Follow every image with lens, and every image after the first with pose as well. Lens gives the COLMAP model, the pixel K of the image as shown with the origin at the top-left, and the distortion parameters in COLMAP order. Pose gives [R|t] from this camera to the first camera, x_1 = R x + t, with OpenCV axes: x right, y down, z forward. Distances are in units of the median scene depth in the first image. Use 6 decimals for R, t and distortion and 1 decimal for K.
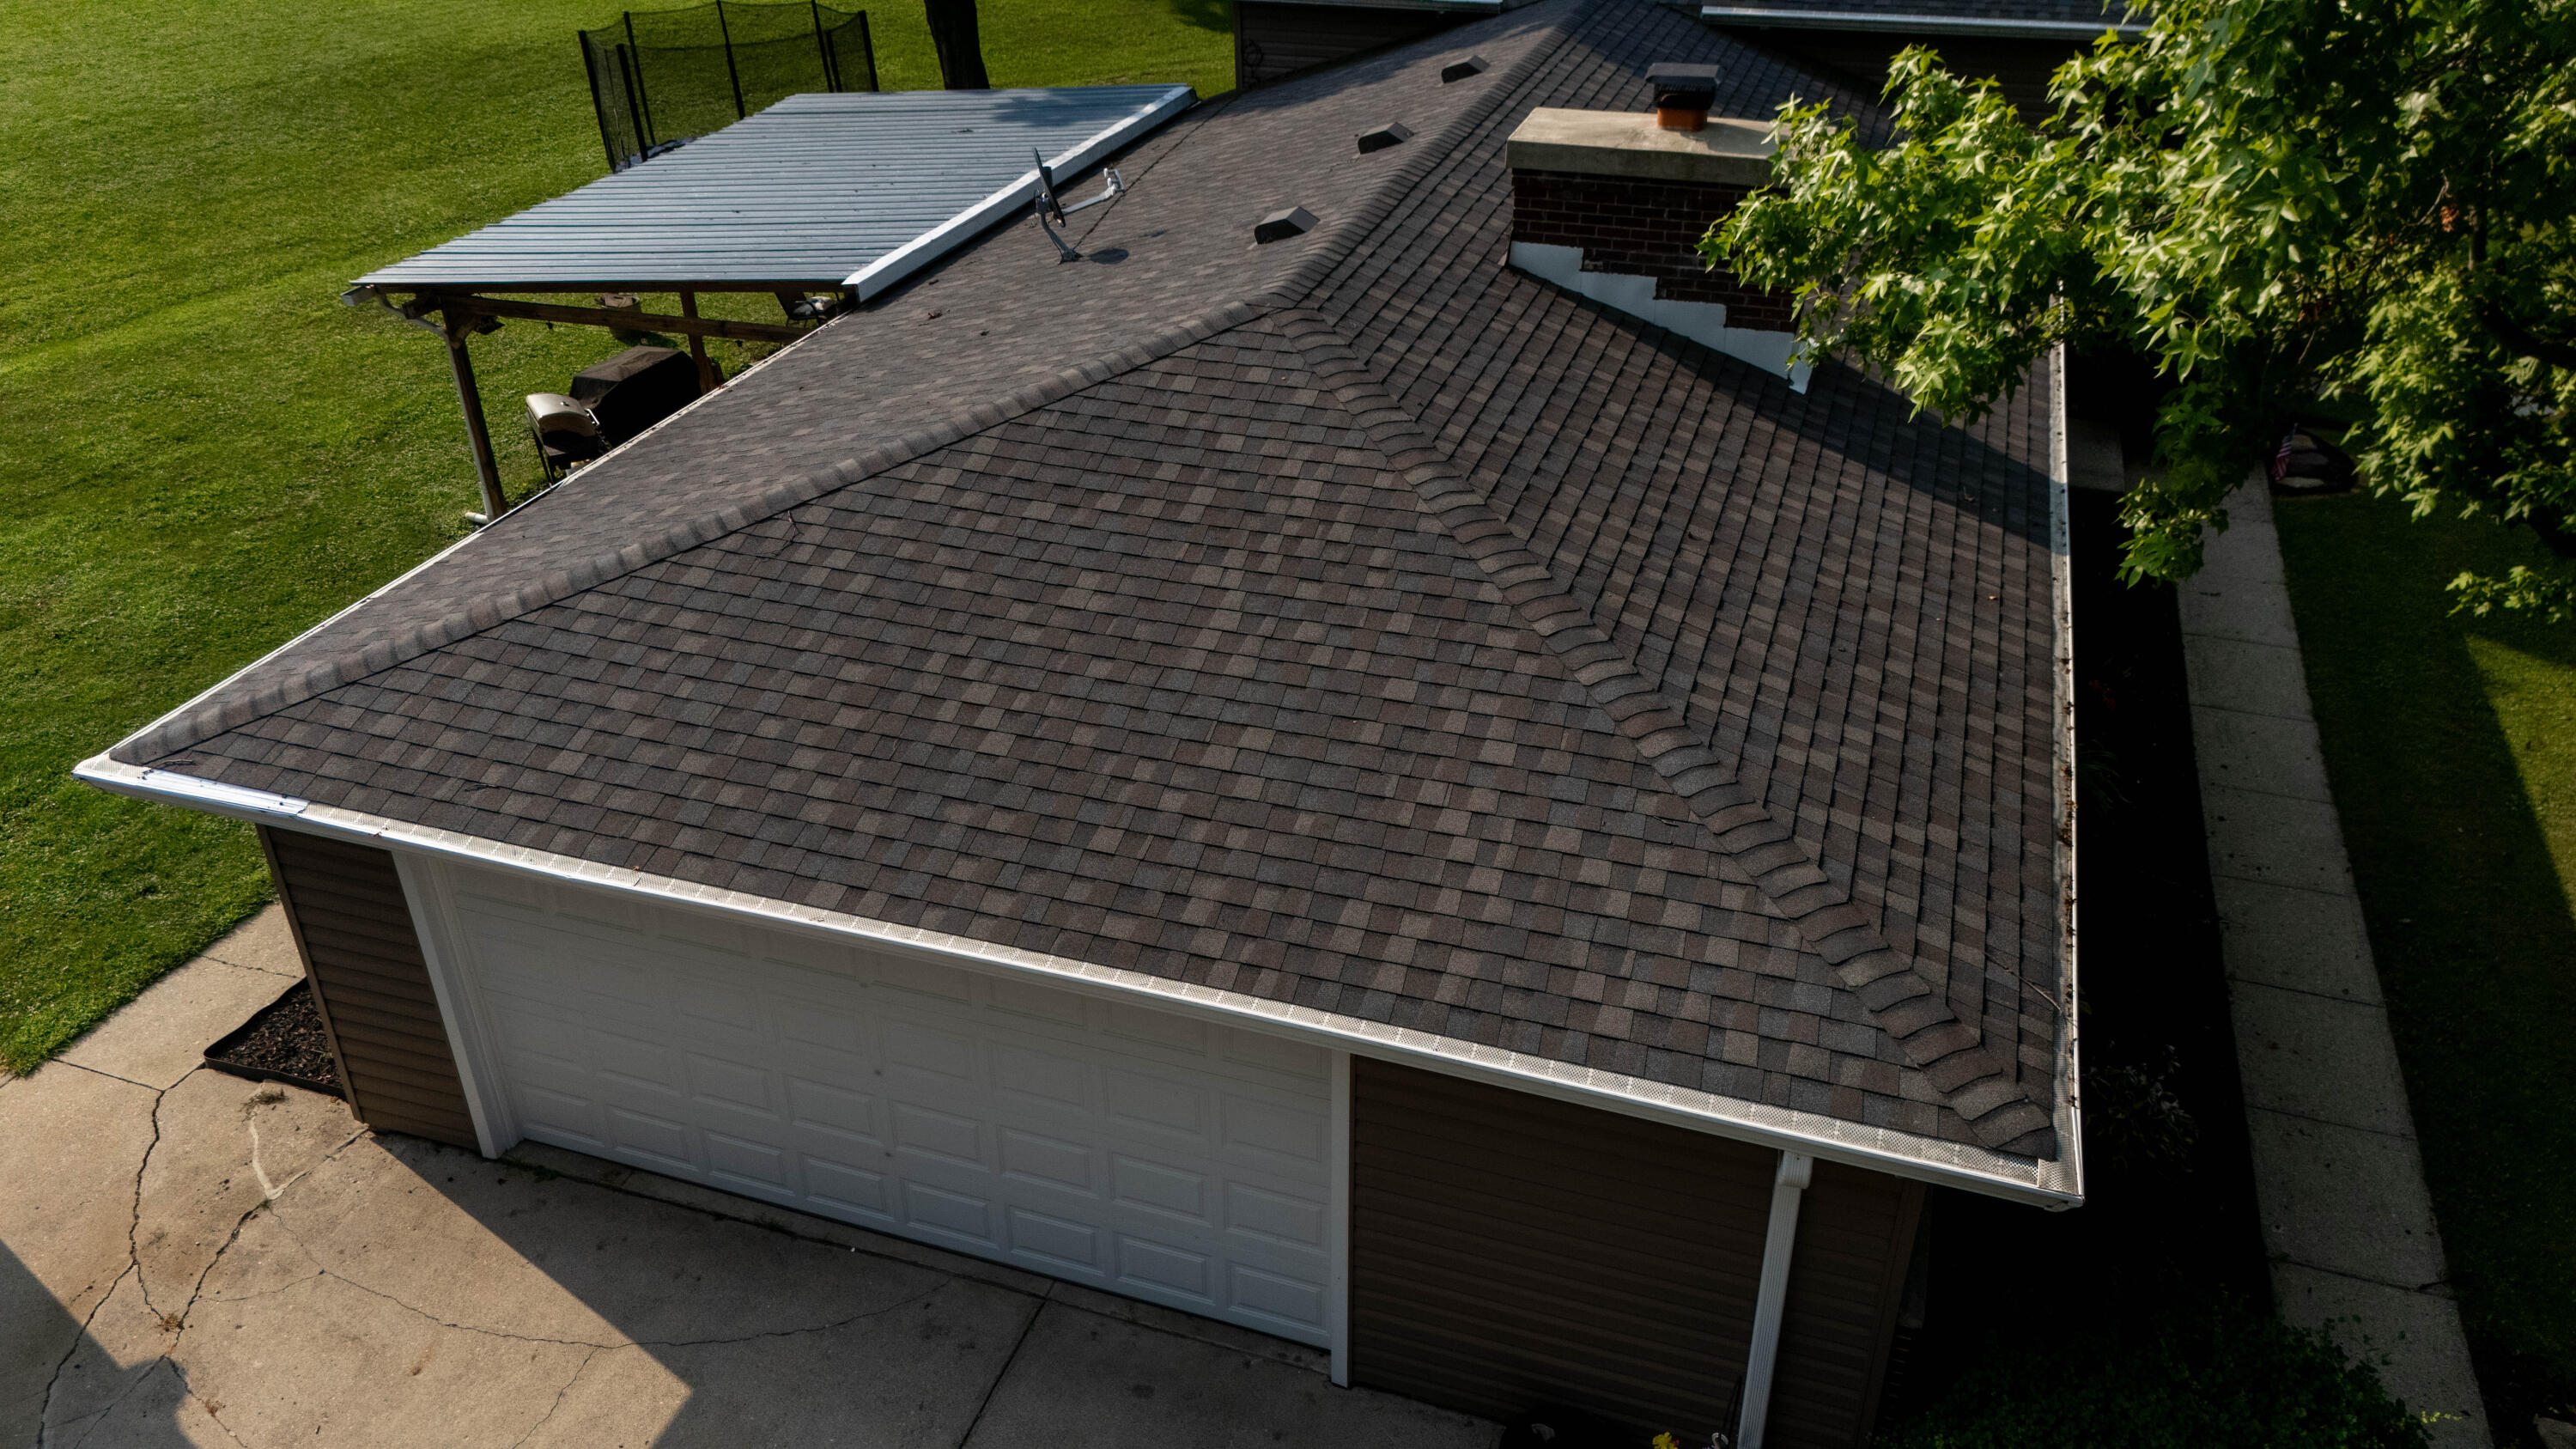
lens RADIAL K [[1939.6, 0, 1286.0], [0, 1939.6, 727.4], [0, 0, 1]] dist [0.064838, -0.057099]
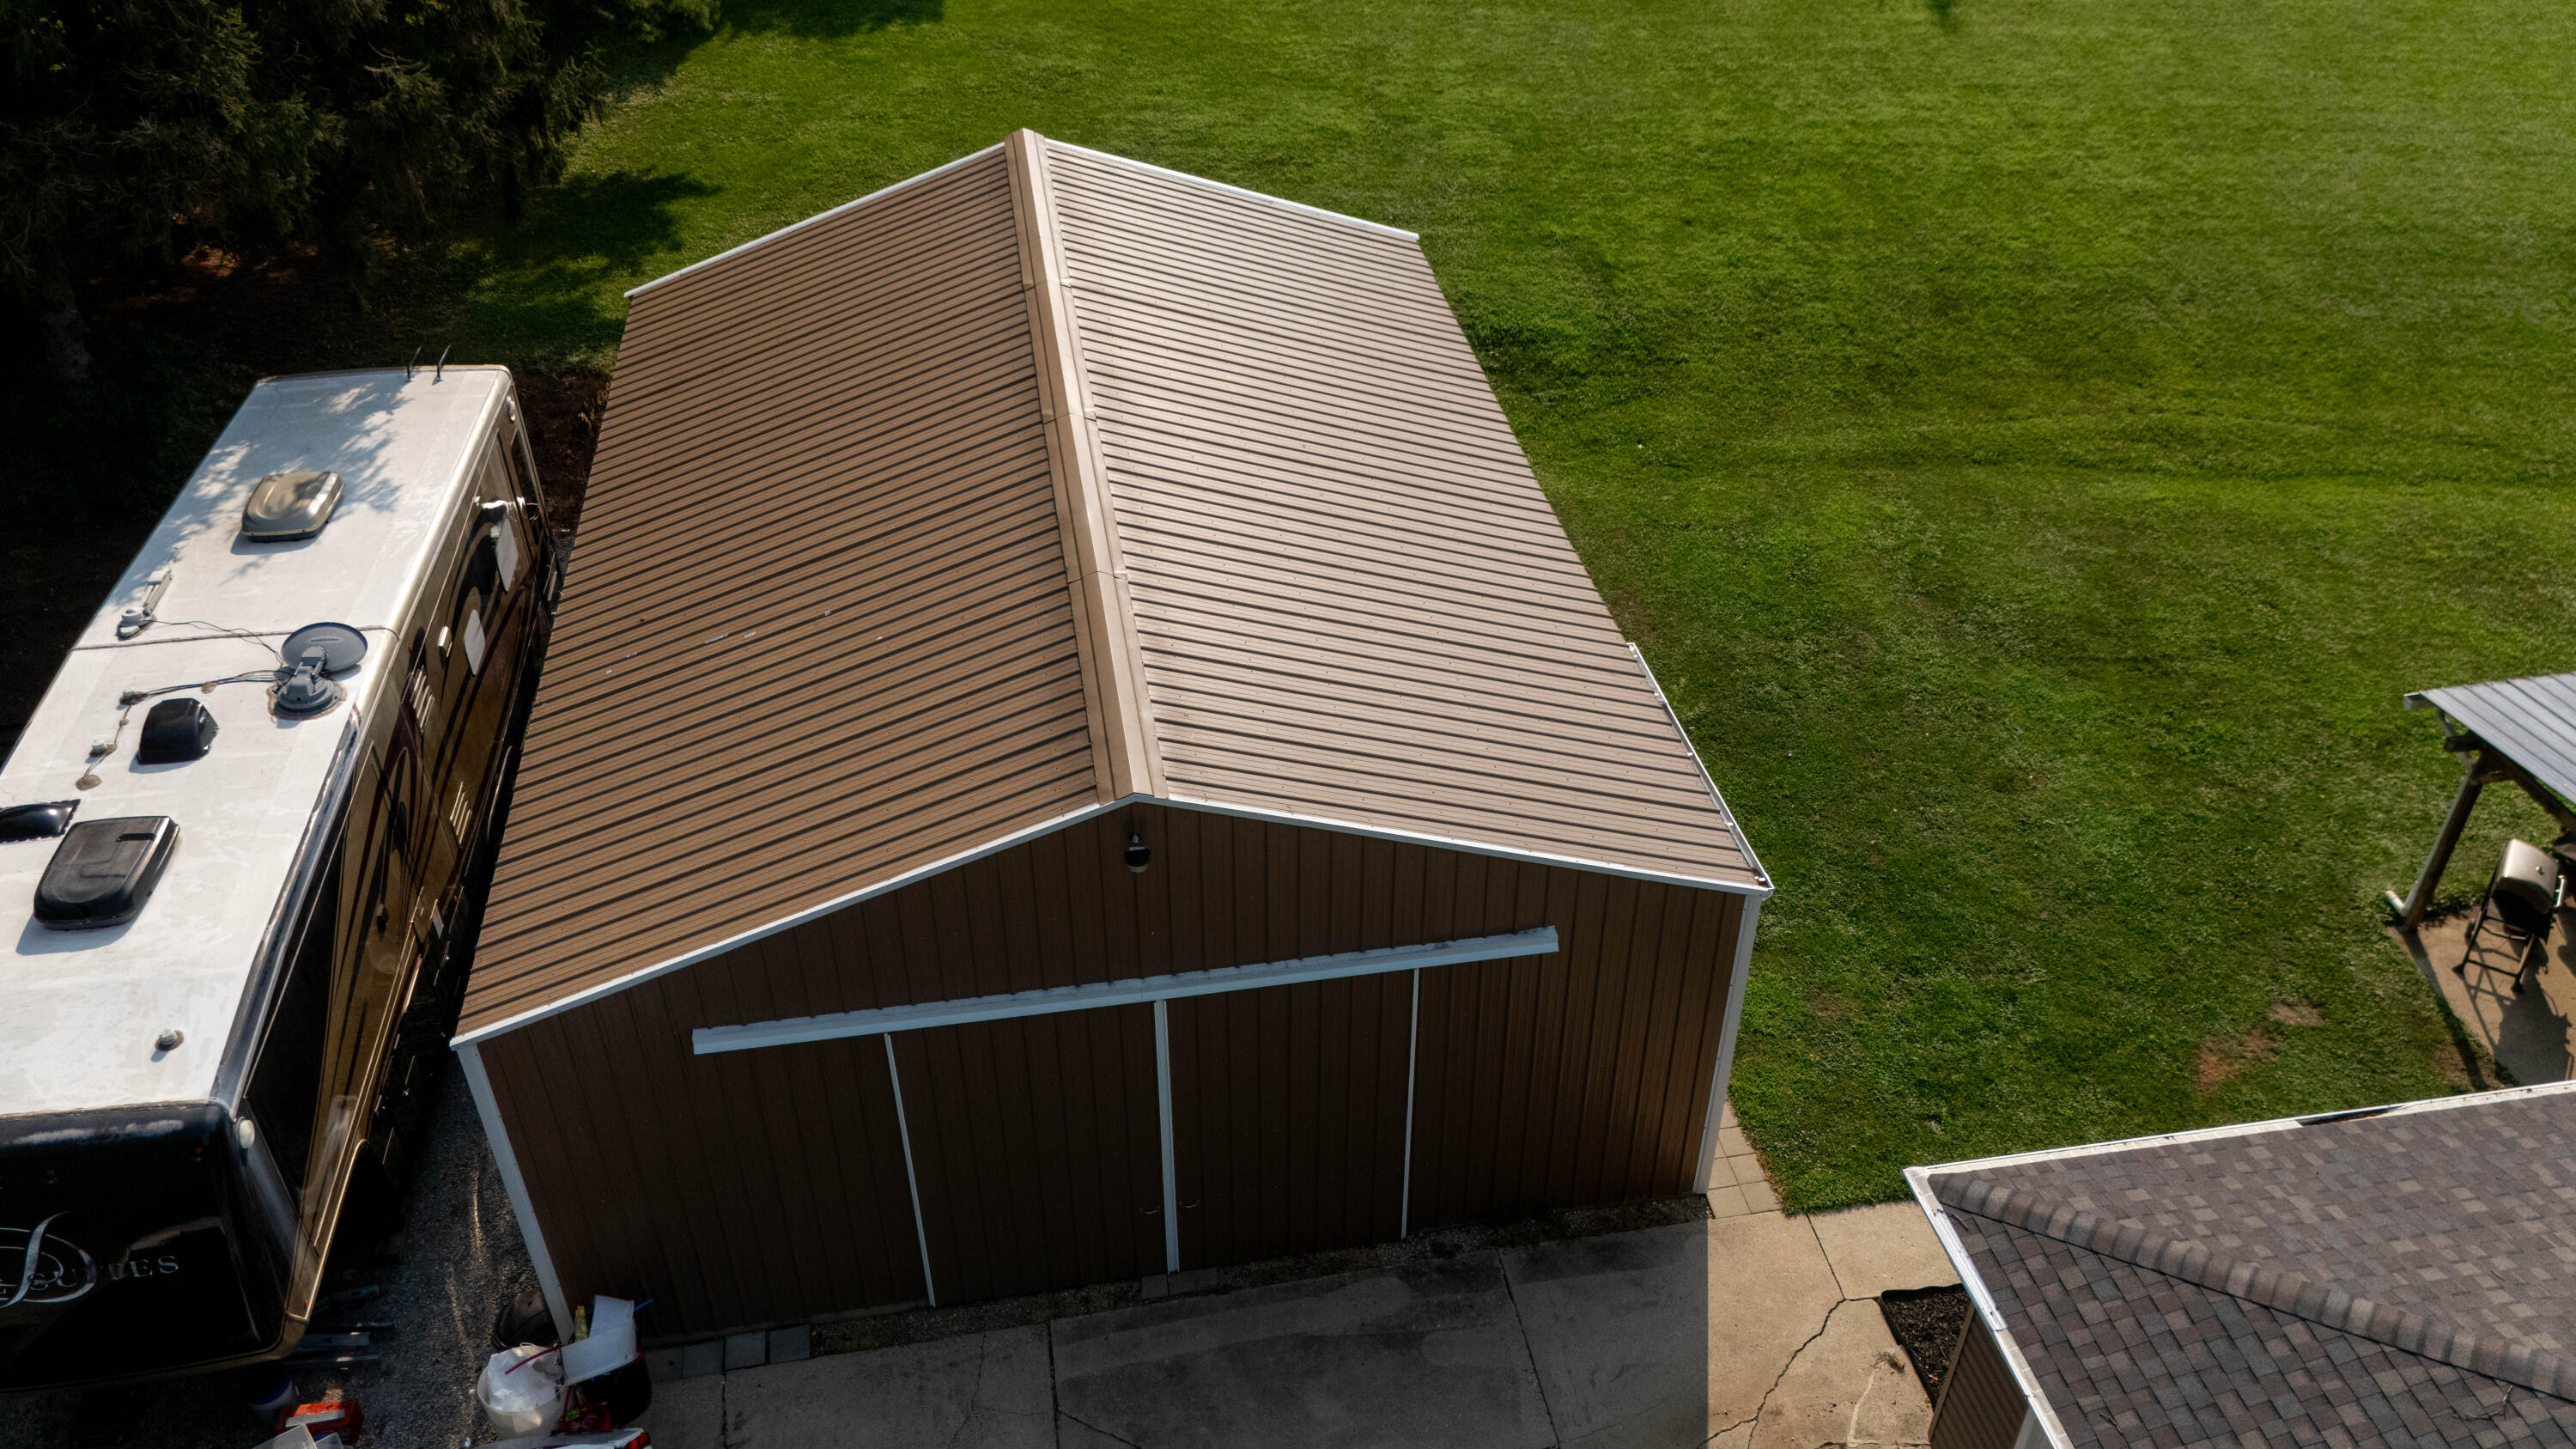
lens RADIAL K [[1939.6, 0, 1285.0], [0, 1939.6, 725.8], [0, 0, 1]] dist [0.064838, -0.057099]
pose [[0.479476, 0.529919, -0.699492, -0.008759], [-0.458423, 0.830937, 0.315266, -0.410698], [0.748299, 0.169500, 0.641341, -0.251198]]
